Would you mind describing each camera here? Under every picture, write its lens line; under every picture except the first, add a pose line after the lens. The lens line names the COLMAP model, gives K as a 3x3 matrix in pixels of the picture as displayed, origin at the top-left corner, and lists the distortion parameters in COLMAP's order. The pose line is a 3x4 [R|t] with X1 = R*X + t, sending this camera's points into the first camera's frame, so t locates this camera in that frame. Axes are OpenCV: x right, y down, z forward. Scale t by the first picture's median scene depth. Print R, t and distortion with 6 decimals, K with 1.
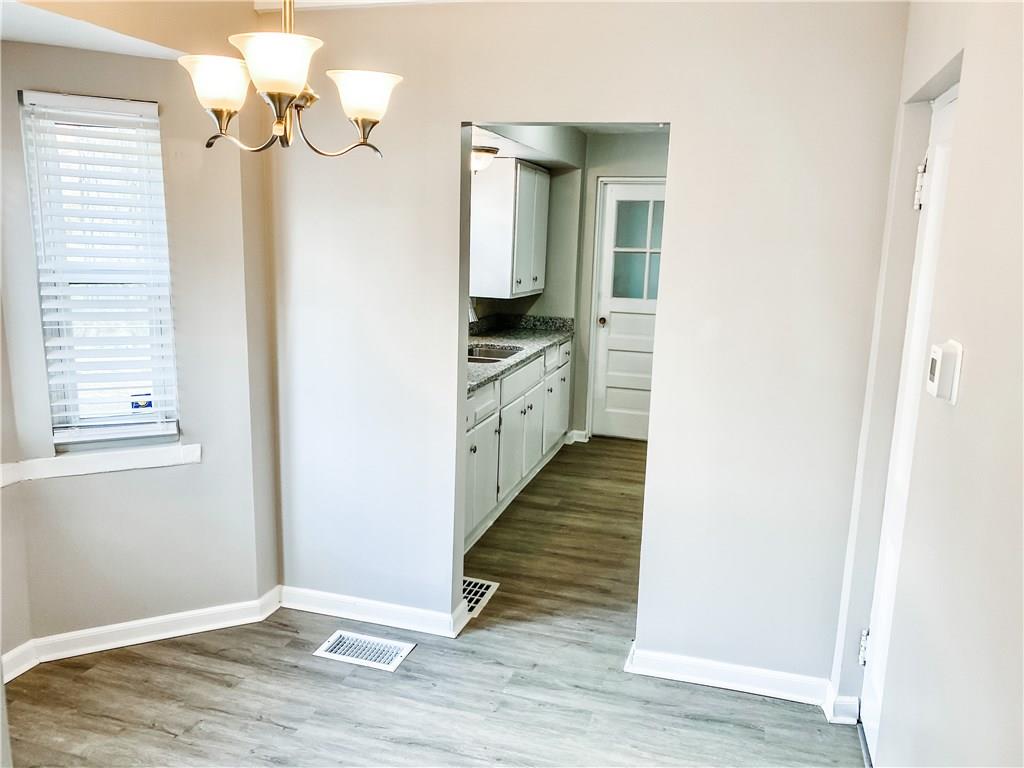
lens RADIAL K [[794.0, 0, 506.7], [0, 794.0, 385.9], [0, 0, 1]] dist [0.044975, -0.038005]
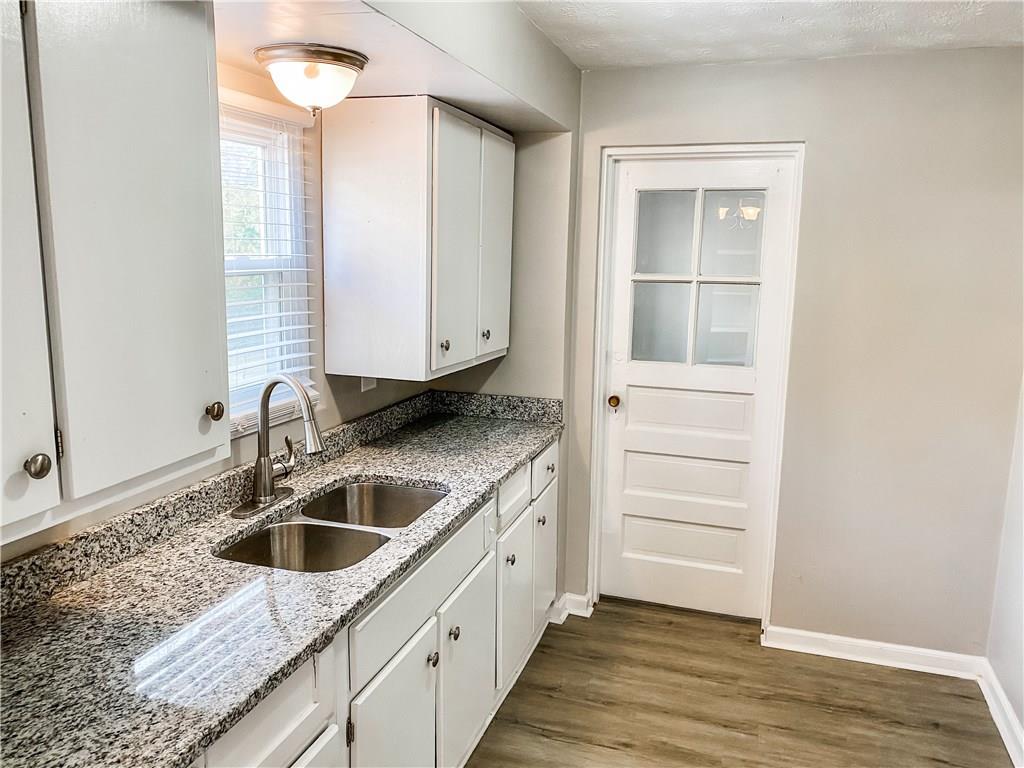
lens RADIAL K [[794.0, 0, 518.0], [0, 794.0, 381.3], [0, 0, 1]] dist [0.044975, -0.038005]
pose [[0.999938, -0.009563, -0.005654, 0.056651], [0.009422, 0.999656, -0.024461, -0.085161], [0.005886, 0.024406, 0.999685, 0.444143]]
